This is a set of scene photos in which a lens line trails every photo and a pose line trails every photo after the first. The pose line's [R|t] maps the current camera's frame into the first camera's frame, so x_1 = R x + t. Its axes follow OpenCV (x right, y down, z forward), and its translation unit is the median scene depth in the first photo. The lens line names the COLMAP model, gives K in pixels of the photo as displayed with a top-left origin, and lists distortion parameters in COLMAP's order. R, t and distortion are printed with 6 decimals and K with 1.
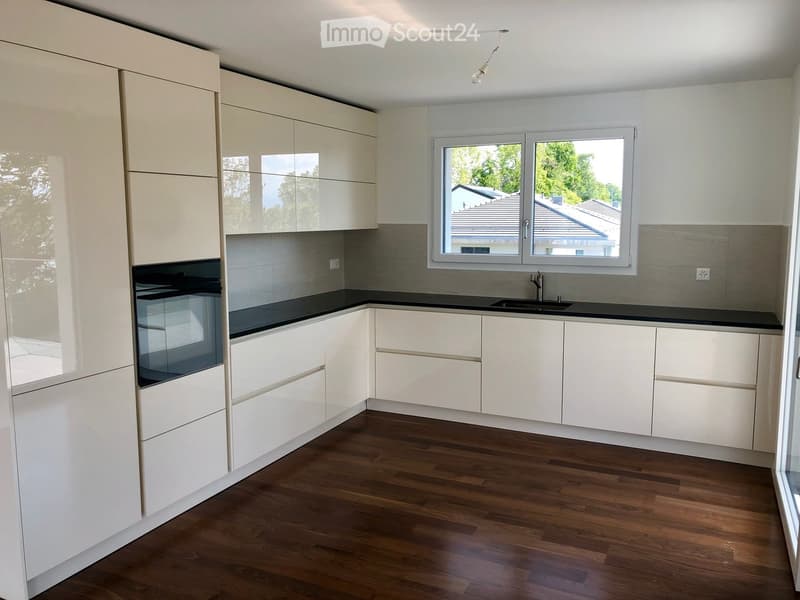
lens RADIAL K [[653.9, 0, 400.0], [0, 653.9, 300.0], [0, 0, 1]] dist [0.005182, -0.051122]
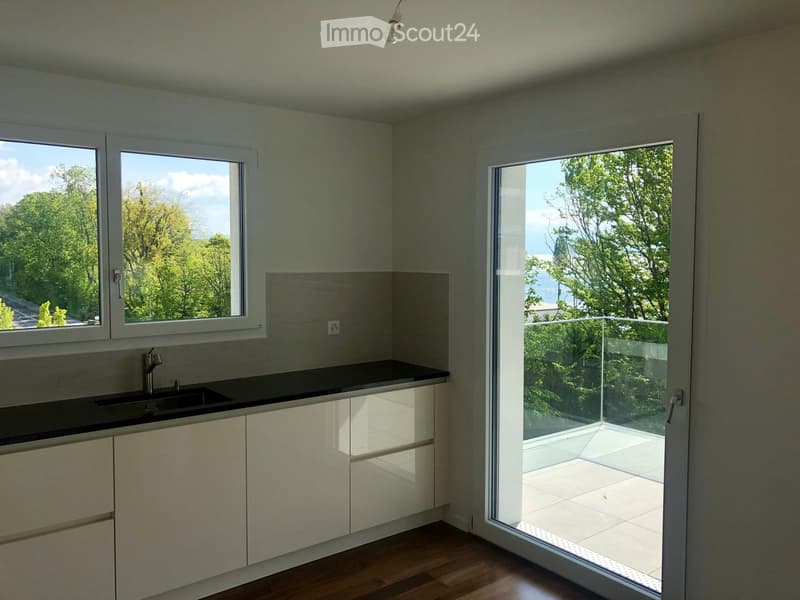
lens RADIAL K [[653.9, 0, 400.0], [0, 653.9, 300.0], [0, 0, 1]] dist [0.005182, -0.051122]
pose [[0.438948, -0.059457, 0.896543, -0.281903], [0.109004, 0.993962, 0.012549, -0.078484], [-0.891876, 0.092218, 0.442779, 0.531154]]
